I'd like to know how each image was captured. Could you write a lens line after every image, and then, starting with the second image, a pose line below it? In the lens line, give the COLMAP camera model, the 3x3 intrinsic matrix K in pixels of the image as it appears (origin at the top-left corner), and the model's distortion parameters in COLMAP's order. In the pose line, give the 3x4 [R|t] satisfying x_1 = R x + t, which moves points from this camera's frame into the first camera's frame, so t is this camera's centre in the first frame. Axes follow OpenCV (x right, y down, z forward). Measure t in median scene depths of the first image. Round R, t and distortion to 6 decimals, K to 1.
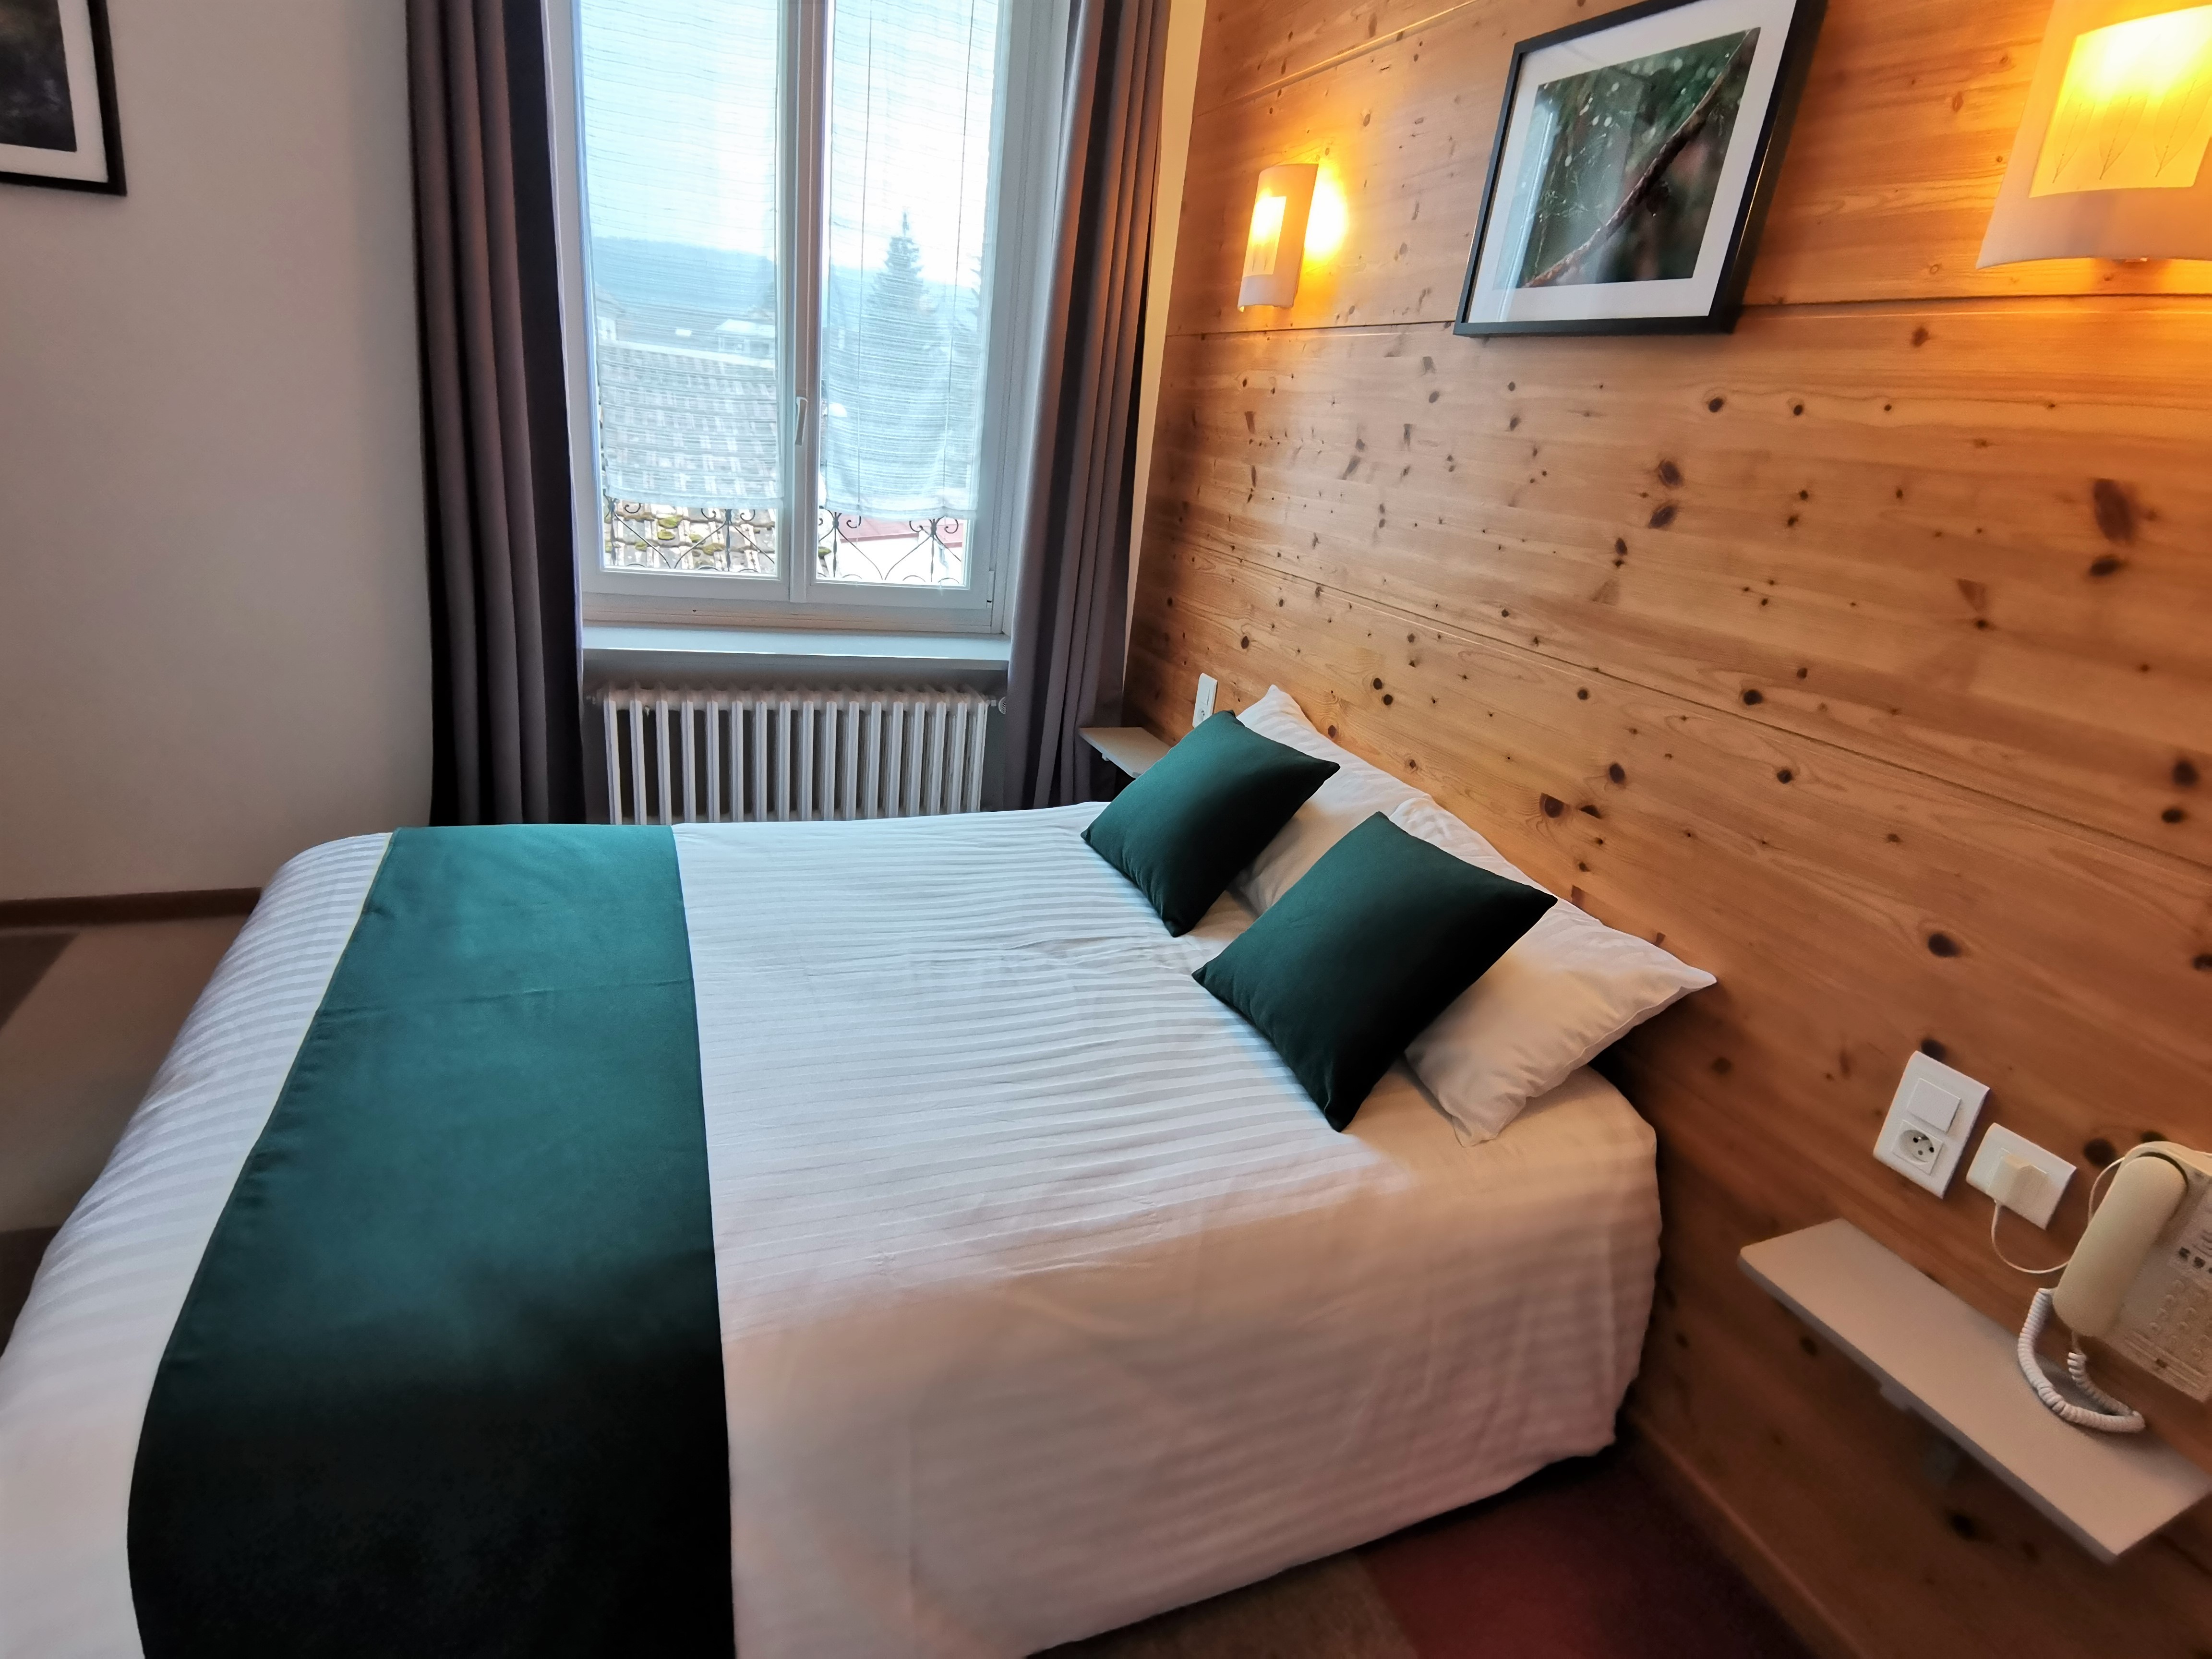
lens RADIAL K [[1072.1, 0, 1106.0], [0, 1072.1, 829.5], [0, 0, 1]] dist [0.024399, -0.024533]
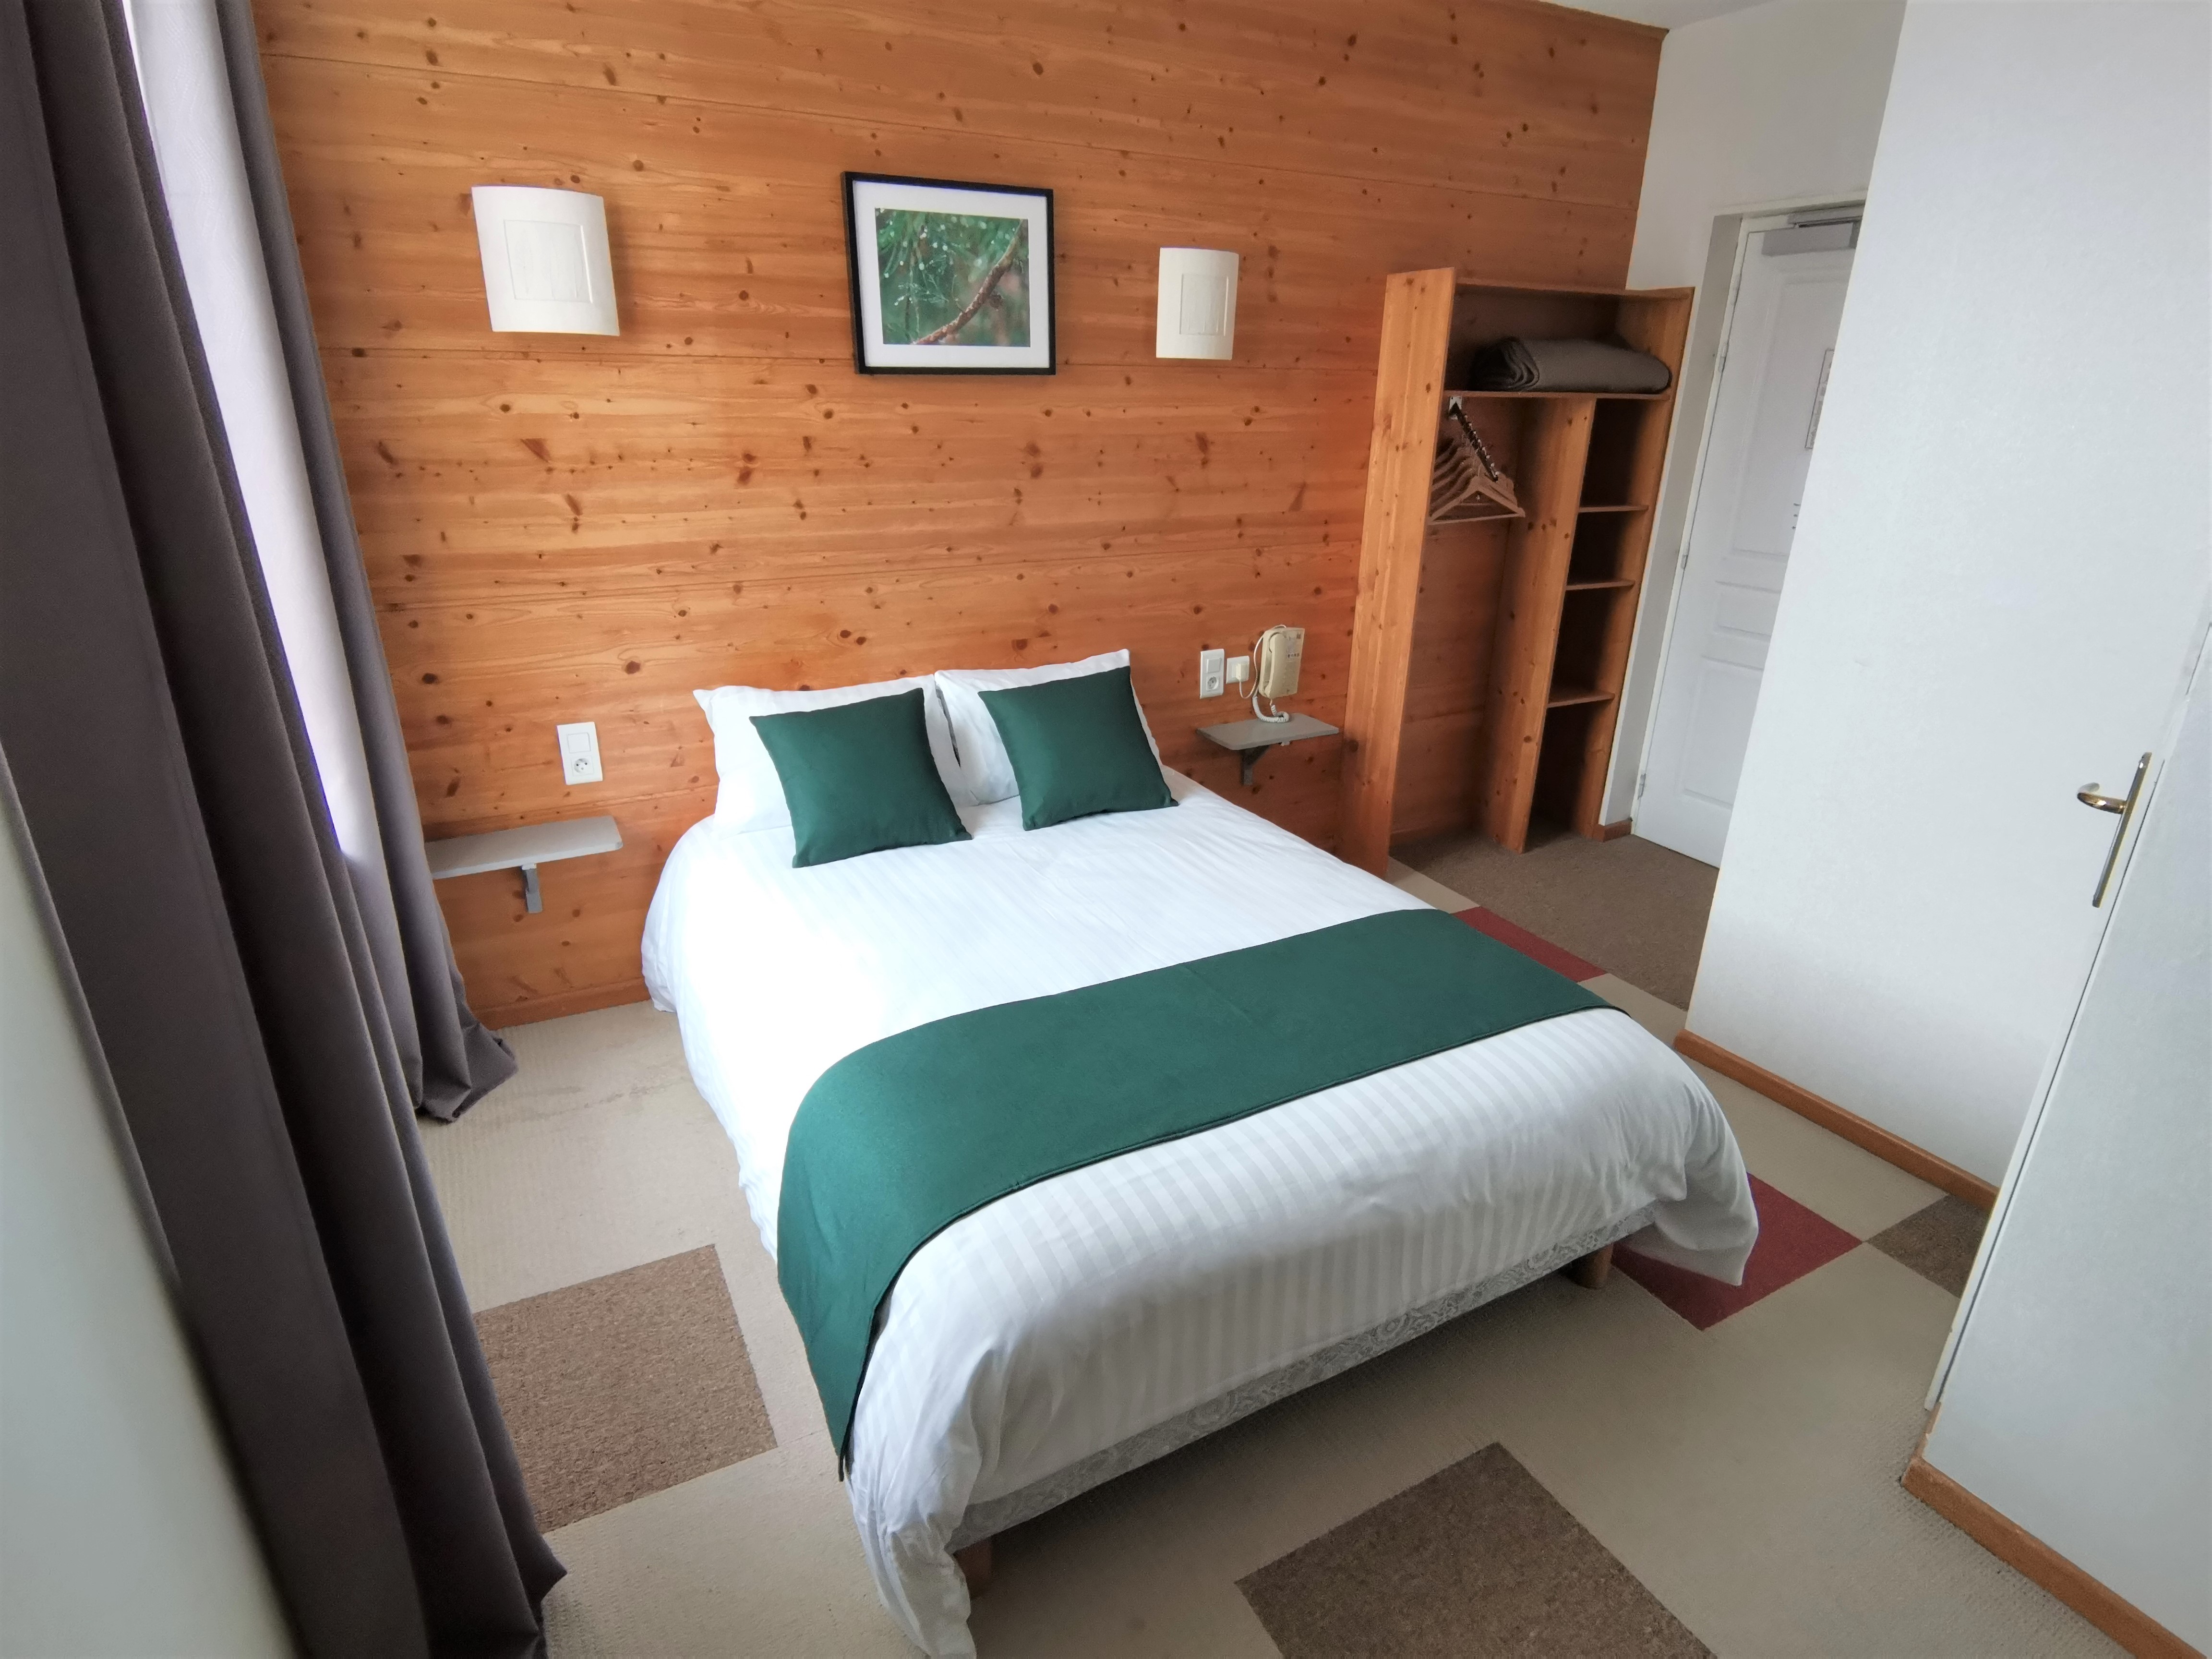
lens RADIAL K [[1129.1, 0, 1106.0], [0, 1129.1, 829.5], [0, 0, 1]] dist [-0.000424, -0.000402]
pose [[-0.102915, -0.464292, 0.879683, -1.530885], [0.334194, 0.816830, 0.470216, -0.672942], [-0.936869, 0.342377, 0.071100, 0.969036]]
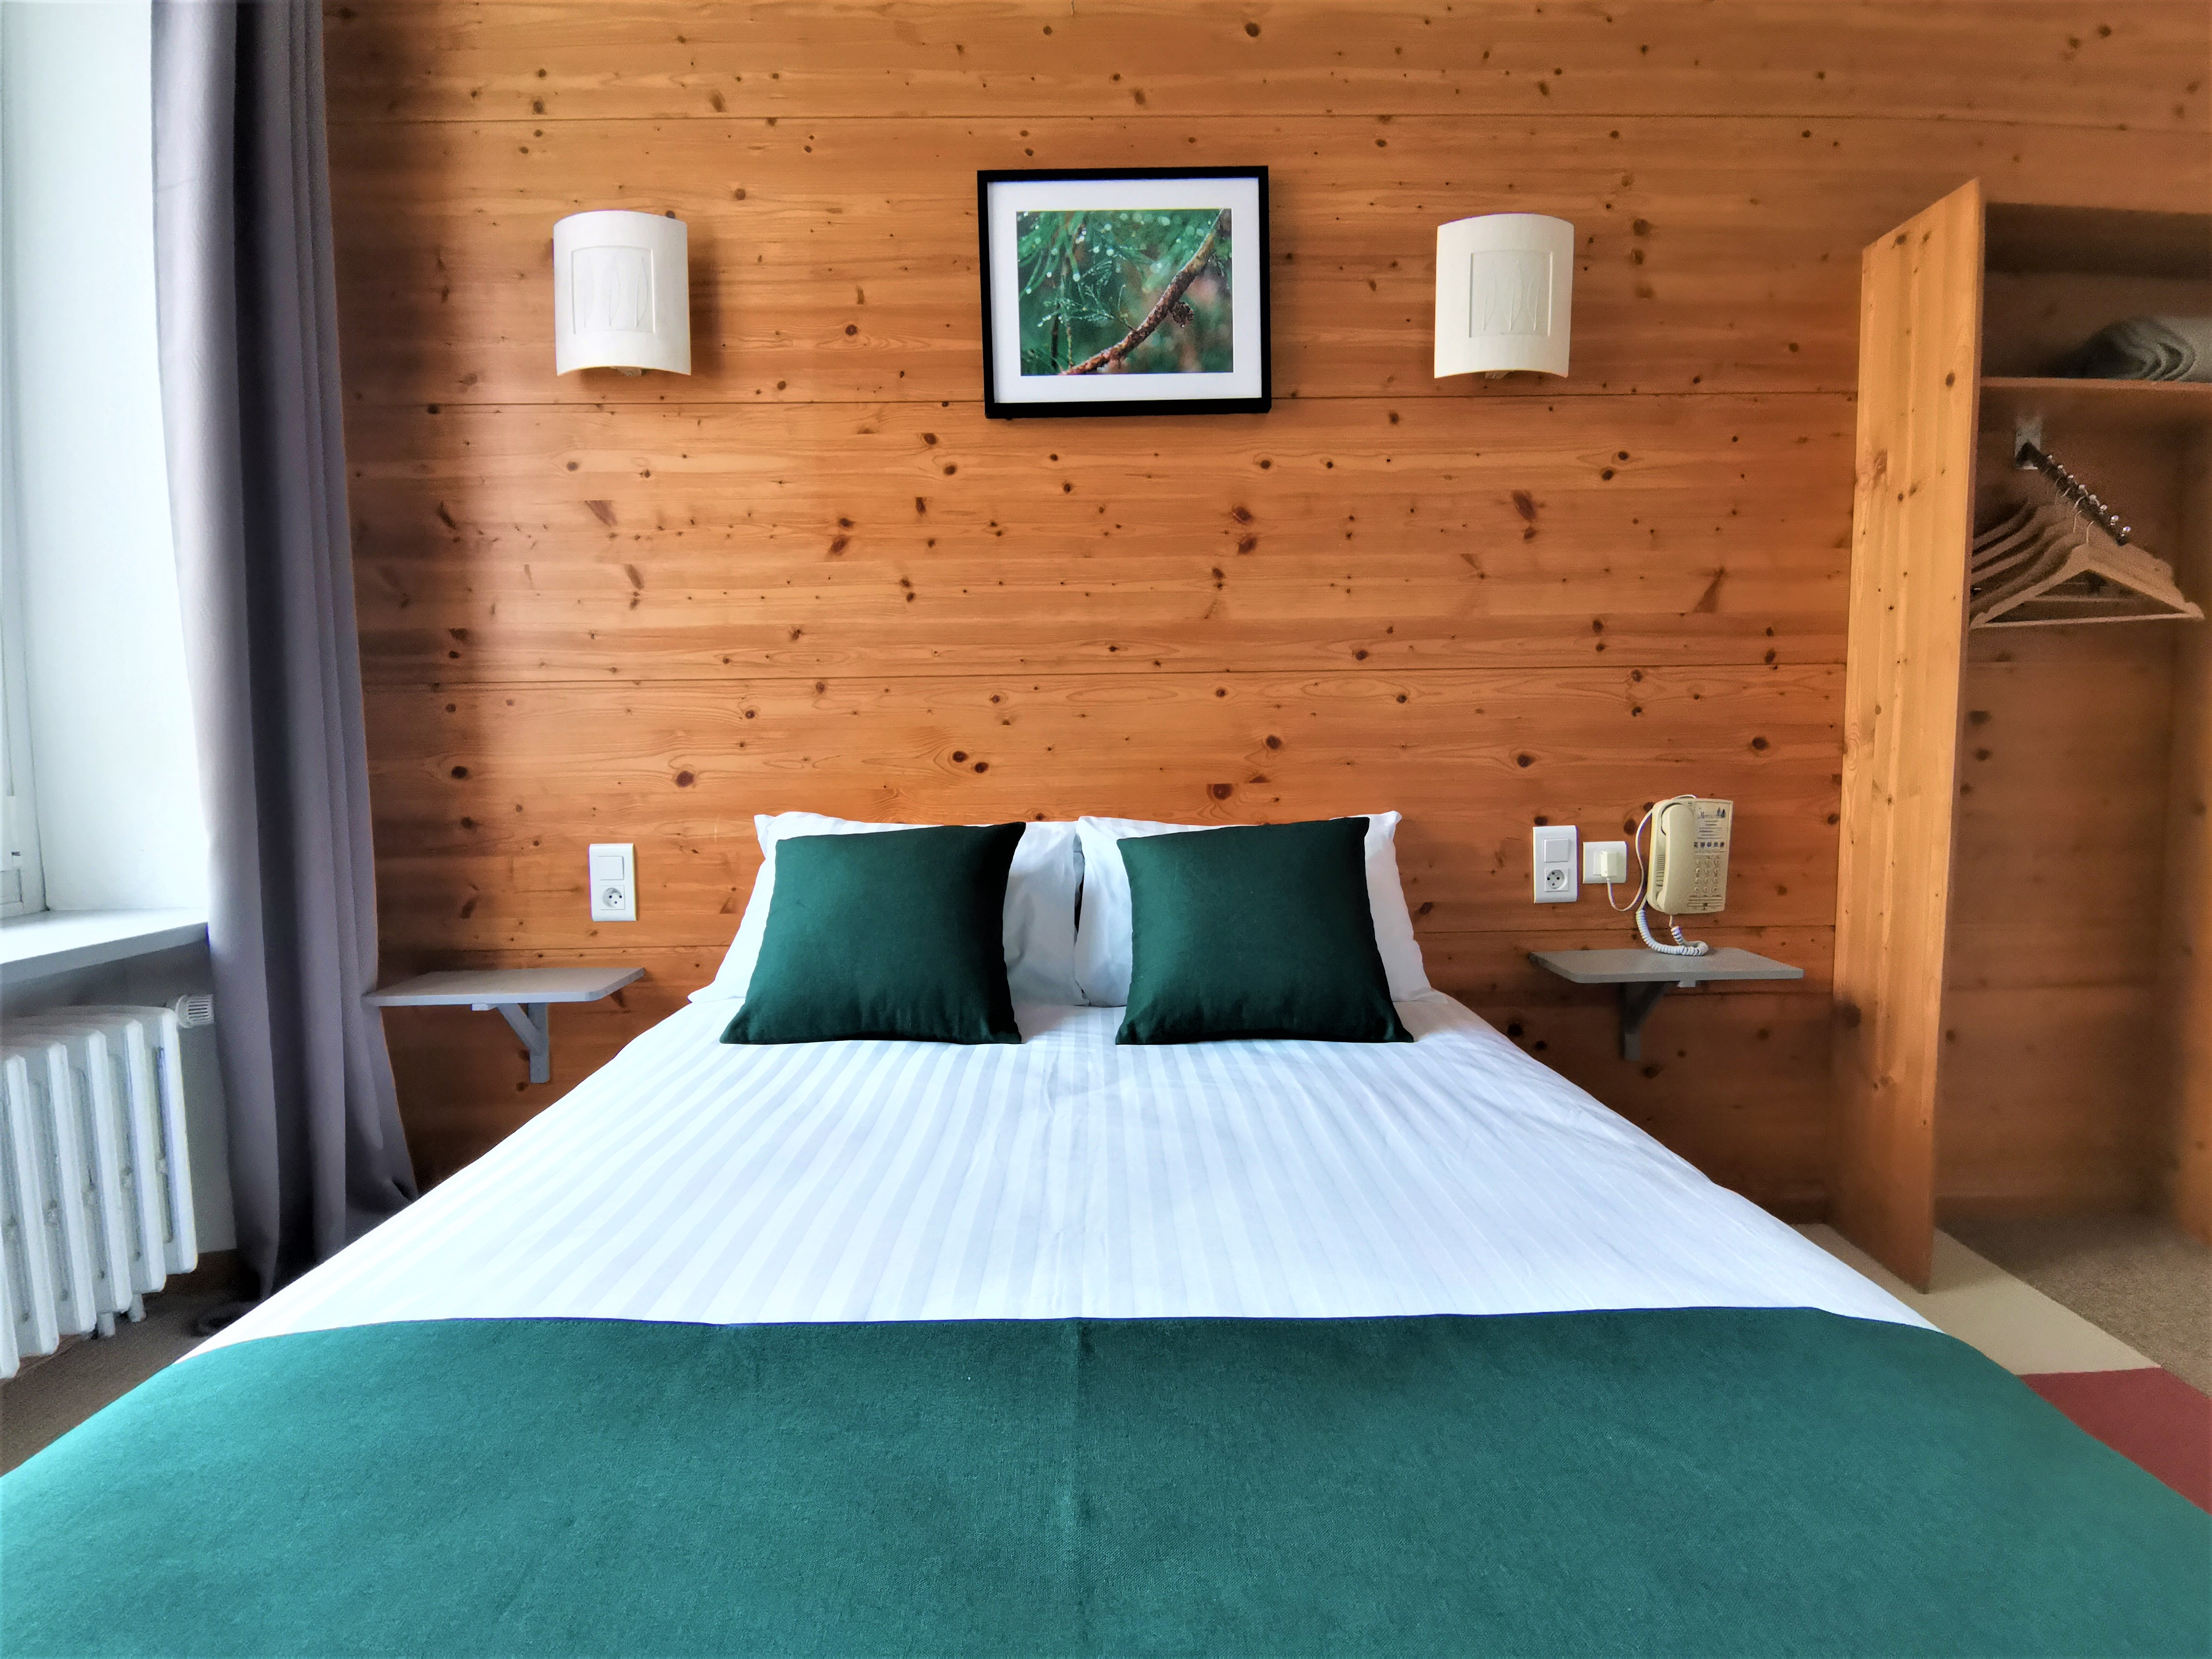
lens RADIAL K [[1081.3, 0, 1106.0], [0, 1081.3, 829.5], [0, 0, 1]] dist [-0.002195, -0.001006]
pose [[0.363113, -0.188476, 0.912483, -0.828203], [0.384005, 0.922559, 0.037747, -0.087243], [-0.848934, 0.336692, 0.407369, 0.731142]]
